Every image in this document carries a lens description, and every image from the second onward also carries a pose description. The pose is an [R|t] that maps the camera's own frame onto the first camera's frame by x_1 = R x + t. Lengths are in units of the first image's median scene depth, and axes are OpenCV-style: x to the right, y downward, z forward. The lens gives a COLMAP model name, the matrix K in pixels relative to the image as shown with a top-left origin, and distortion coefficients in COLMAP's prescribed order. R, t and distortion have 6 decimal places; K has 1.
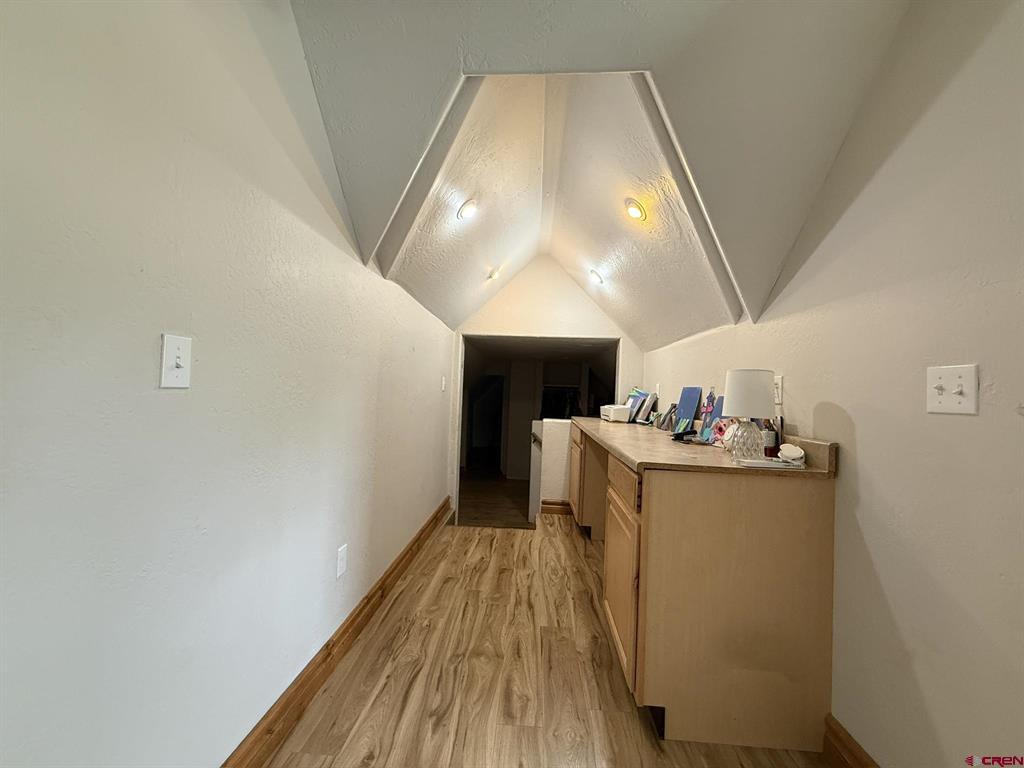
lens RADIAL K [[410.1, 0, 513.6], [0, 410.1, 384.6], [0, 0, 1]] dist [0.000031, -0.000320]
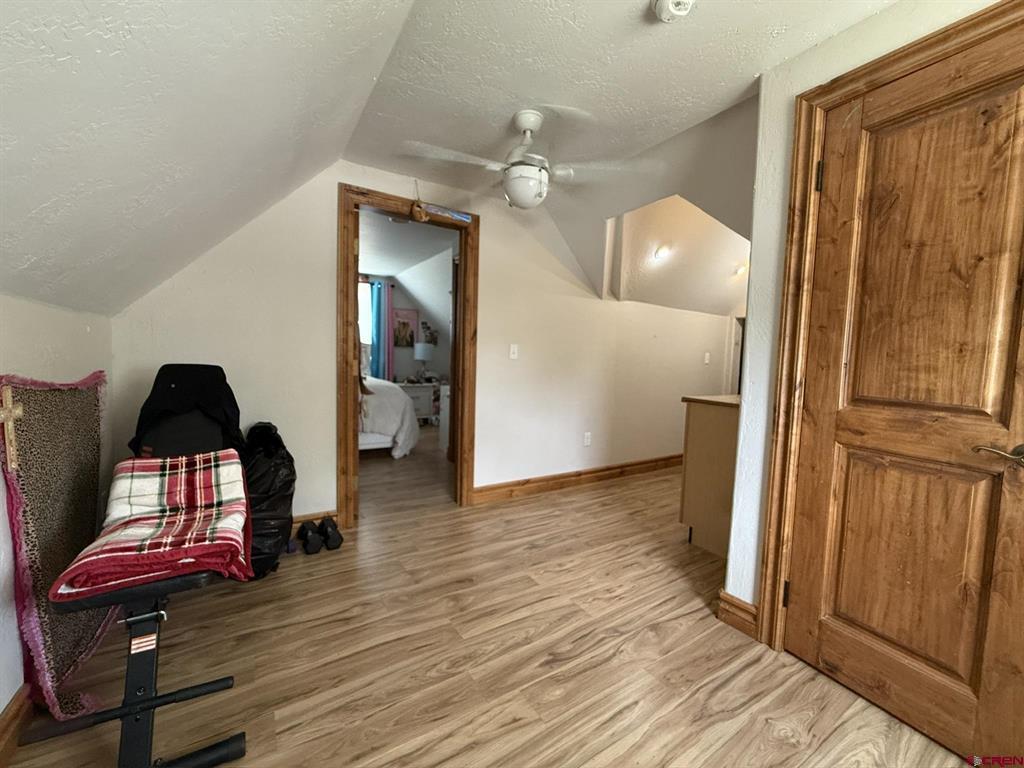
lens RADIAL K [[411.8, 0, 508.8], [0, 411.8, 381.5], [0, 0, 1]] dist [0.000171, -0.000177]
pose [[0.594176, 0.038220, -0.803427, 1.088409], [0.002217, 0.998789, 0.049153, 0.014778], [0.804332, -0.030987, 0.593371, -0.632075]]
